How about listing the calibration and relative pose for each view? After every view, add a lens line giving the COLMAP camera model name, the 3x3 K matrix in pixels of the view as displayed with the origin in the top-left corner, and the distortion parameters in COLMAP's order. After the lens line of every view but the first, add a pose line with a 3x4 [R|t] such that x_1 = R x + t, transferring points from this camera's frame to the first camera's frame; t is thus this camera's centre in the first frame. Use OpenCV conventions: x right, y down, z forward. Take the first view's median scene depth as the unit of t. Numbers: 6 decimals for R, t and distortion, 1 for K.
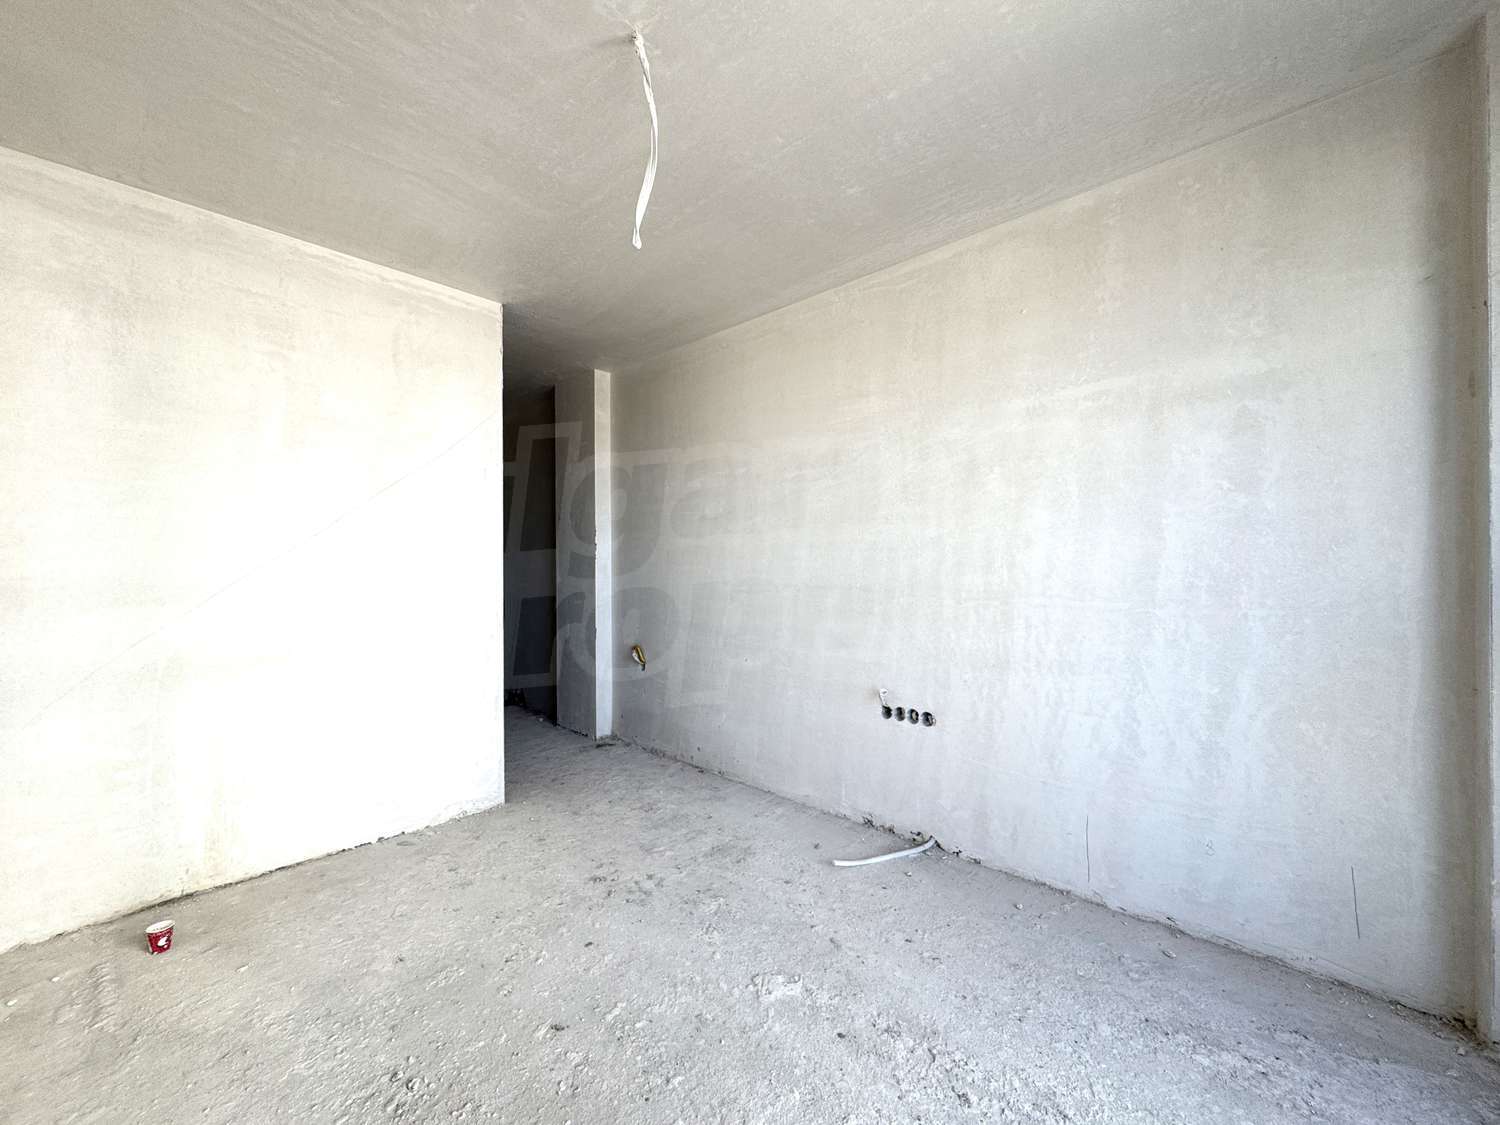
lens RADIAL K [[600.2, 0, 748.1], [0, 600.2, 562.5], [0, 0, 1]] dist [-0.004090, 0.000261]
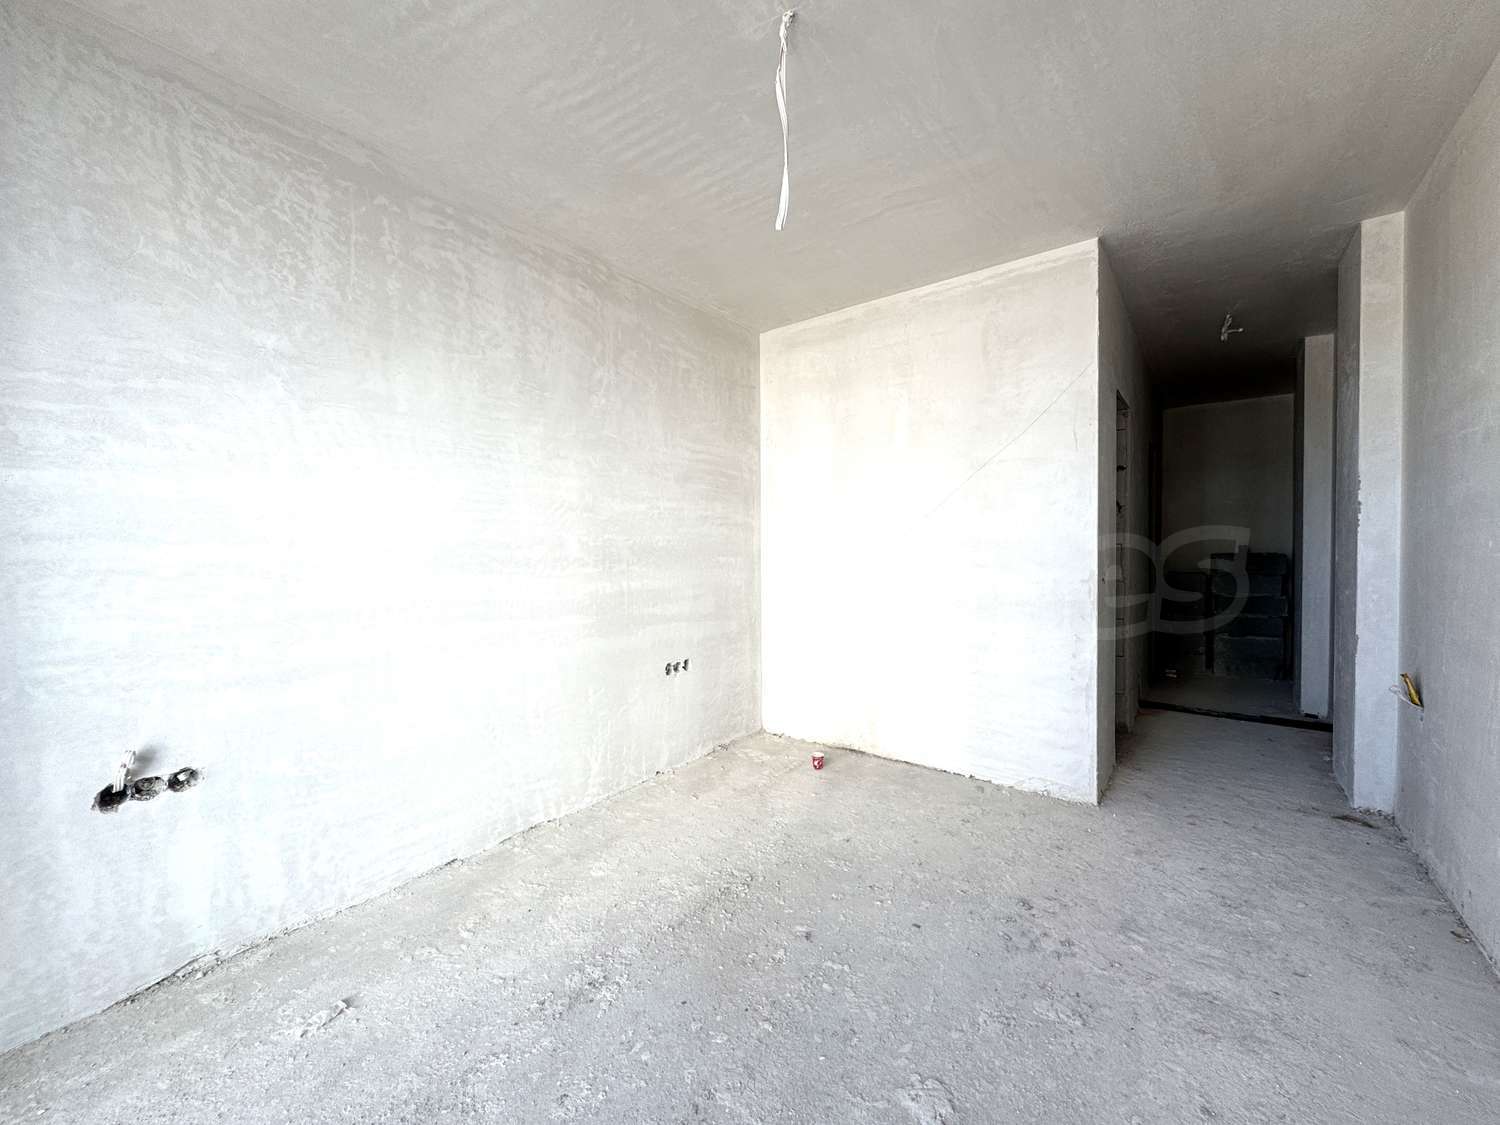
lens RADIAL K [[600.2, 0, 748.5], [0, 600.2, 558.7], [0, 0, 1]] dist [-0.004090, 0.000261]
pose [[0.096505, 0.022237, -0.995084, 0.488167], [0.011231, 0.999662, 0.023429, 0.011180], [0.995269, -0.013437, 0.096222, 0.473063]]
